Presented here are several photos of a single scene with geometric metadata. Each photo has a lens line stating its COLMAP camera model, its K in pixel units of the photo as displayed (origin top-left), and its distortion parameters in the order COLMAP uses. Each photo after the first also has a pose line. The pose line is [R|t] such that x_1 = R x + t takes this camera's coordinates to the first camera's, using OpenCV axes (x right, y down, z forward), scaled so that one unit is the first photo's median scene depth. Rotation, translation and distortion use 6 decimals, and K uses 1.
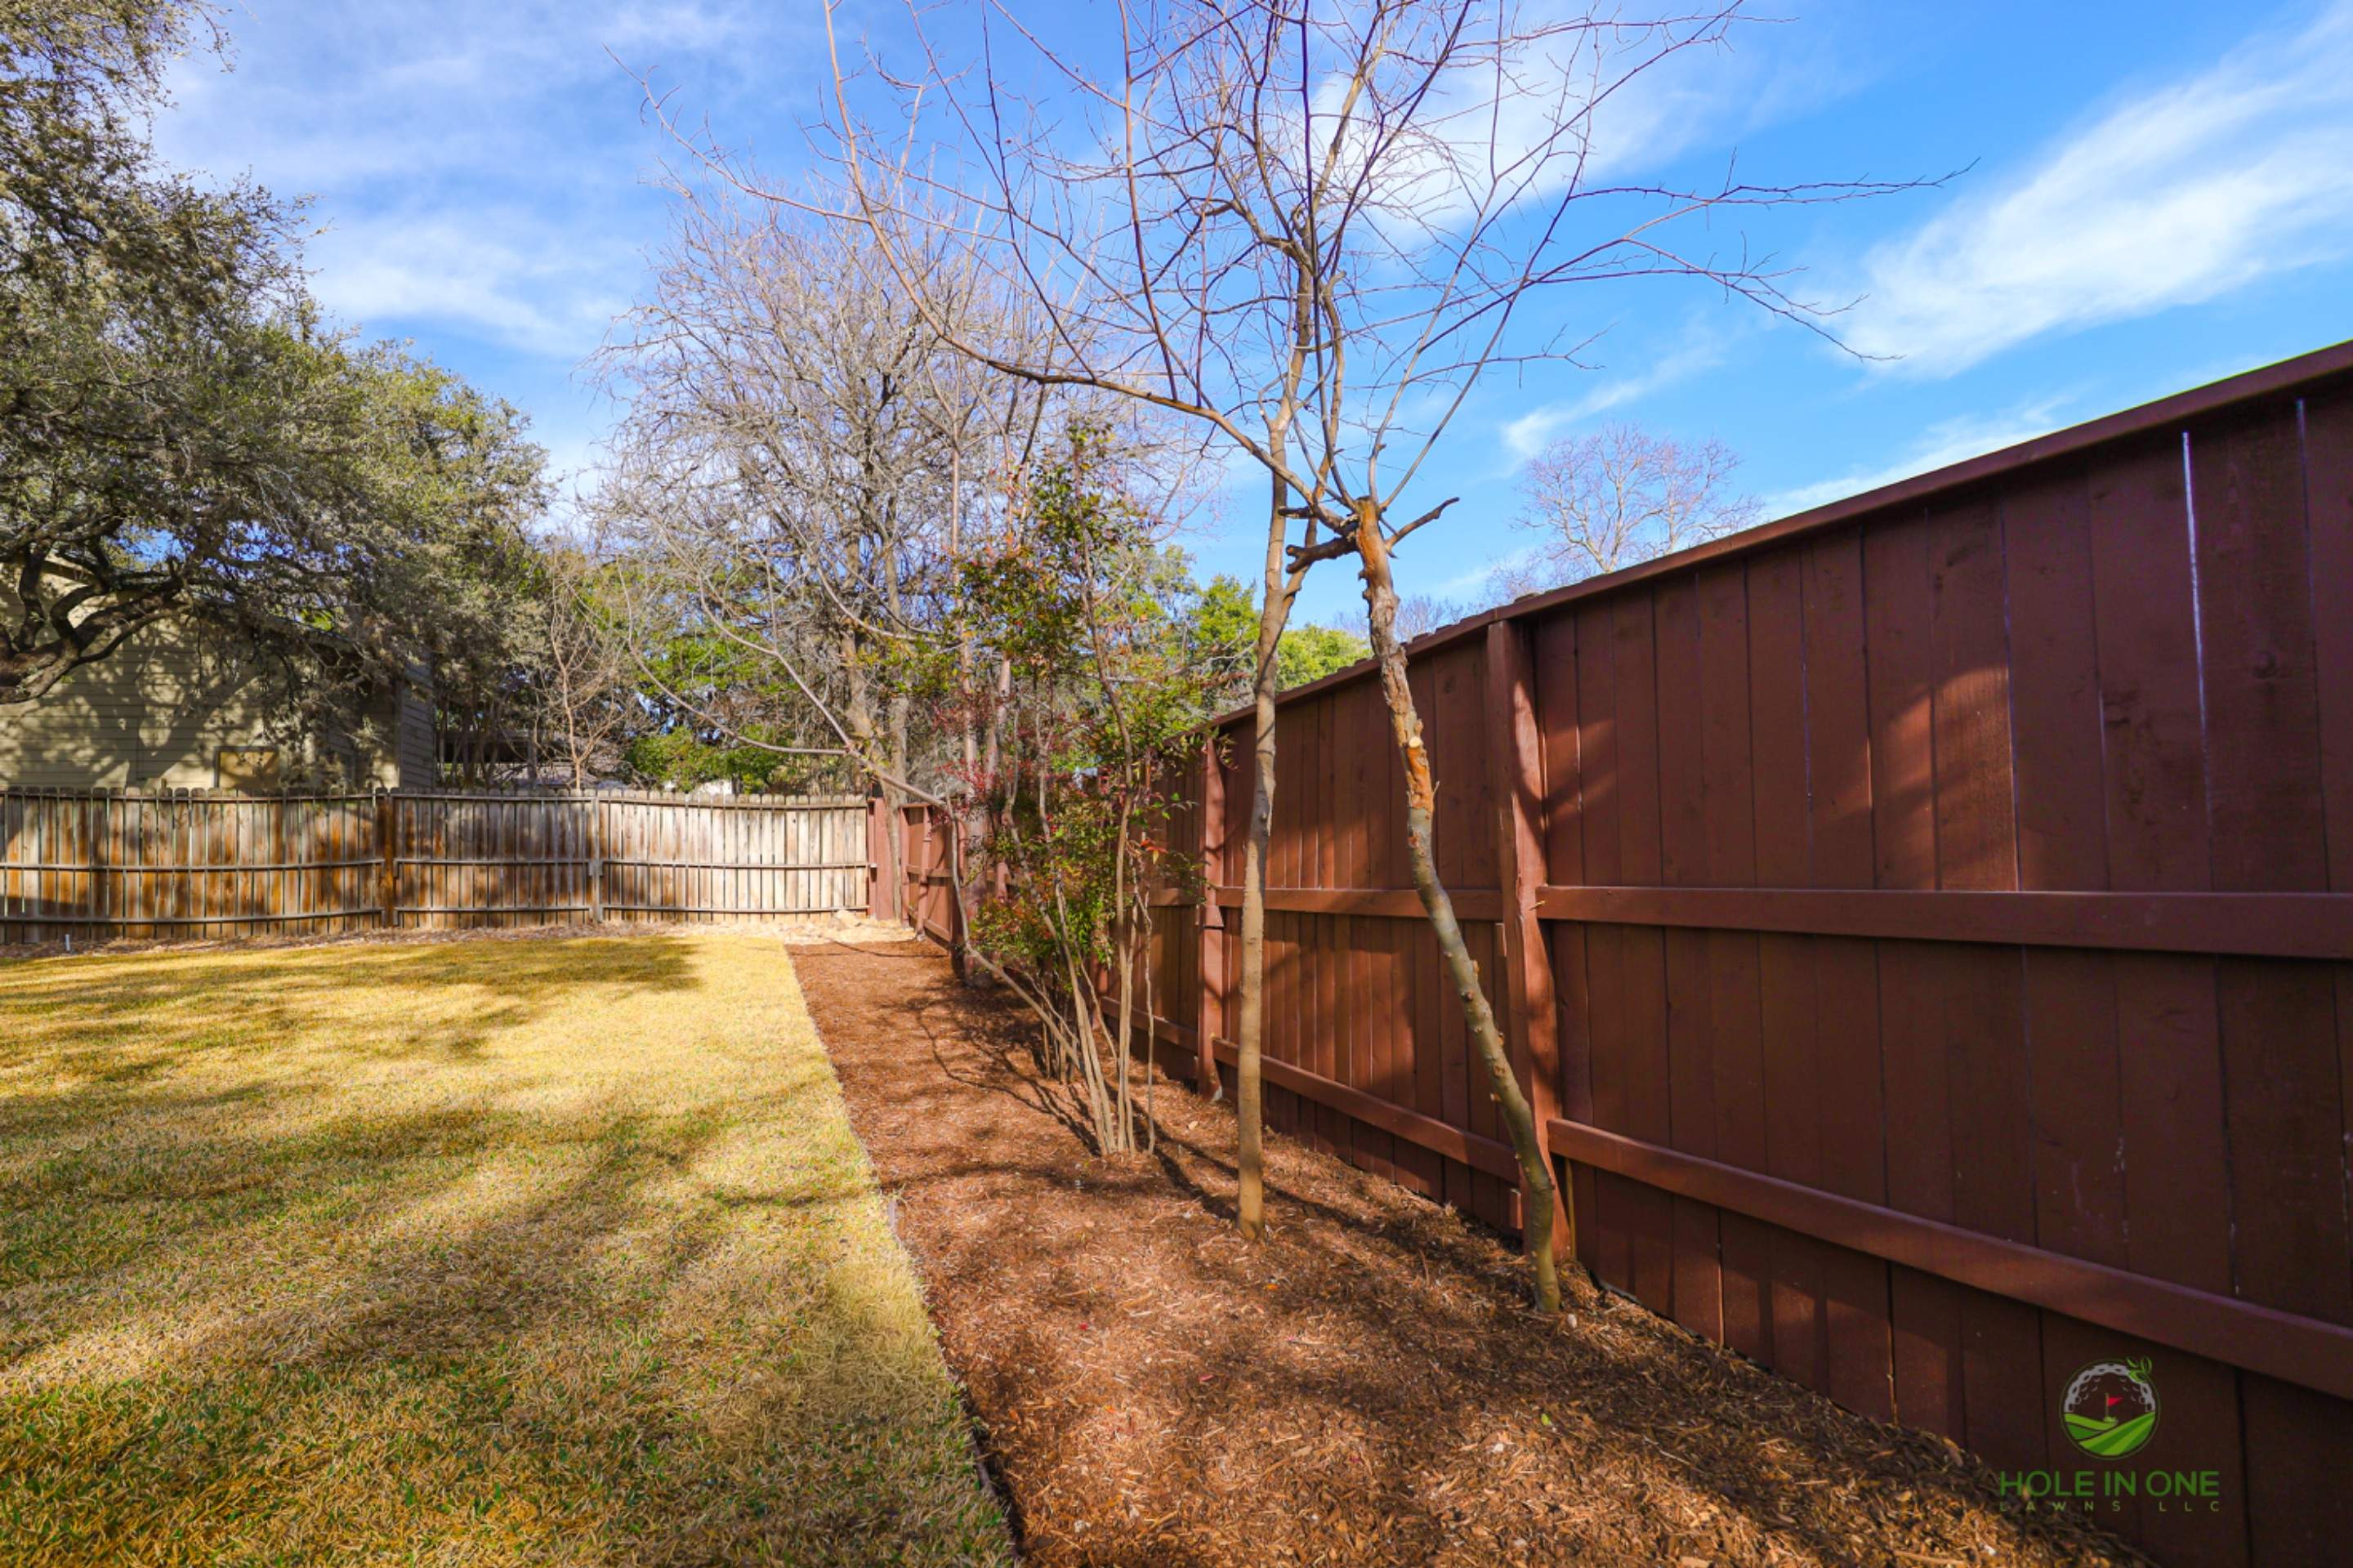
lens RADIAL K [[1283.6, 0, 1259.8], [0, 1283.6, 792.6], [0, 0, 1]] dist [-0.004241, -0.004709]
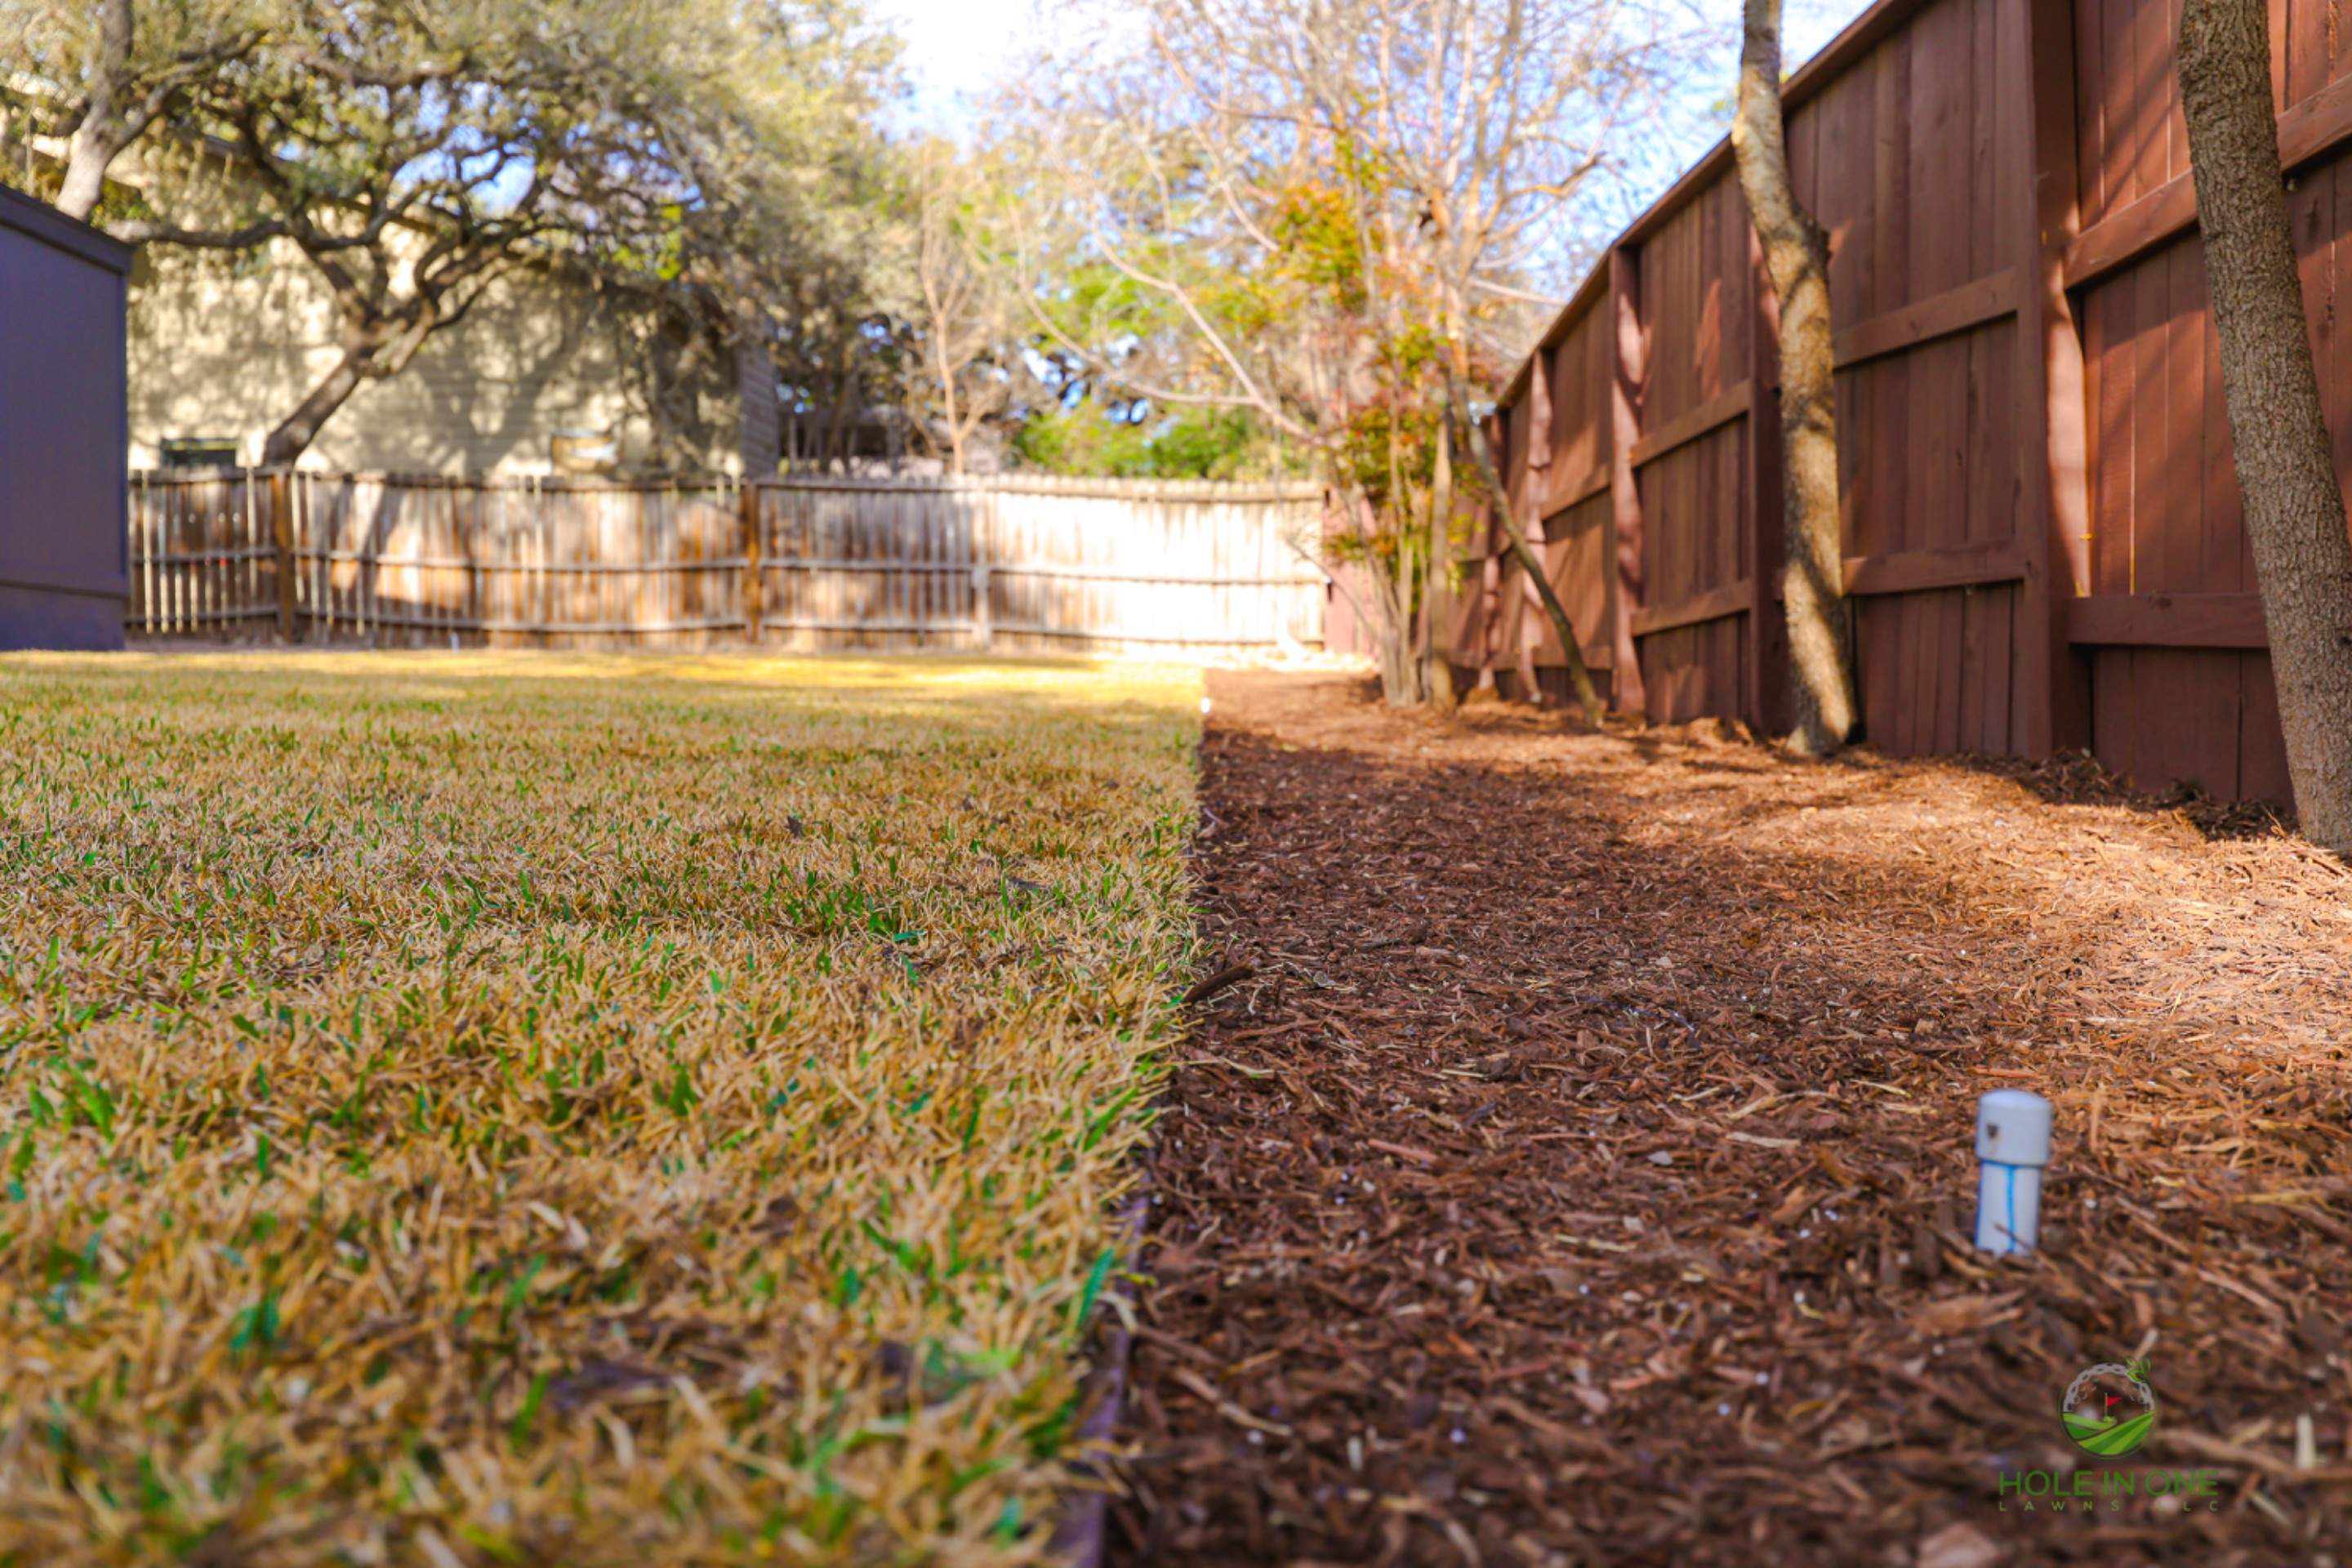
lens RADIAL K [[2867.7, 0, 1194.7], [0, 2867.7, 798.6], [0, 0, 1]] dist [0.009806, 0.000000]
pose [[0.922835, 0.026159, -0.384306, 0.255834], [0.005180, 0.996758, 0.080285, 0.052308], [0.385161, -0.076080, 0.919708, -0.525697]]
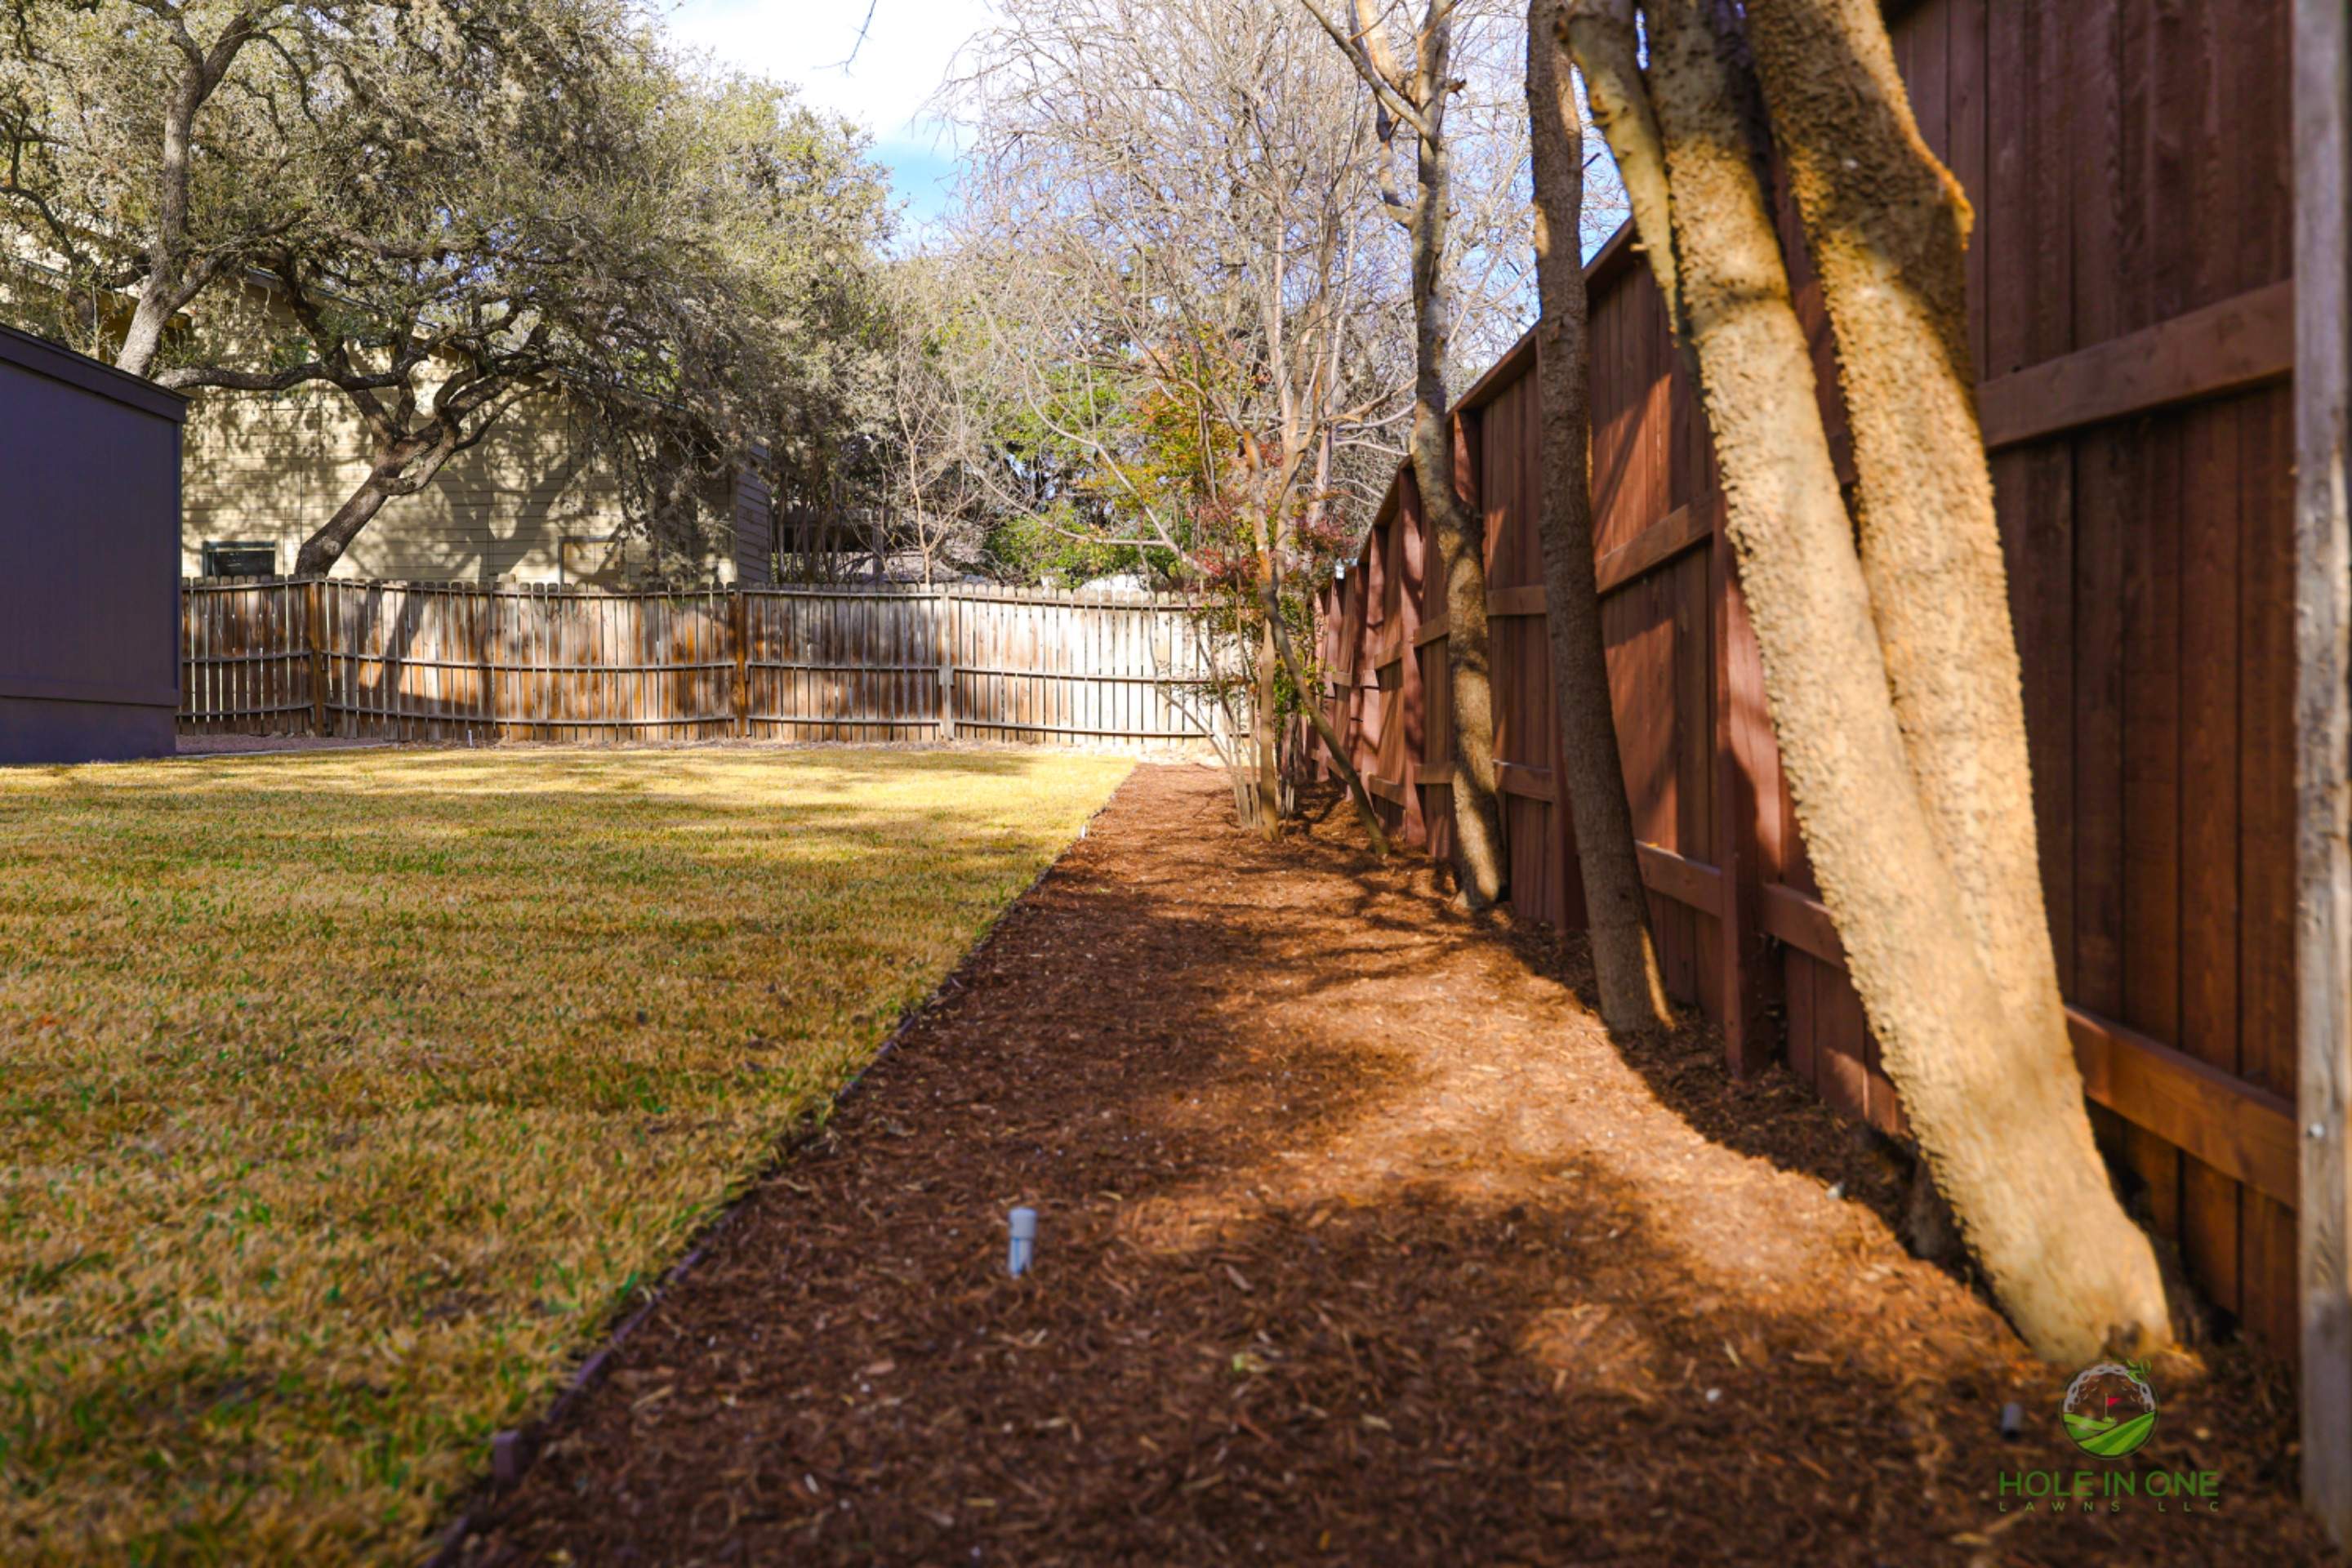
lens RADIAL K [[2867.7, 0, 1225.6], [0, 2867.7, 786.4], [0, 0, 1]] dist [0.009806, 0.000000]
pose [[0.923361, 0.021109, -0.383352, 0.373573], [0.003294, 0.998015, 0.062887, 0.011735], [0.383918, -0.059330, 0.921459, -0.668026]]
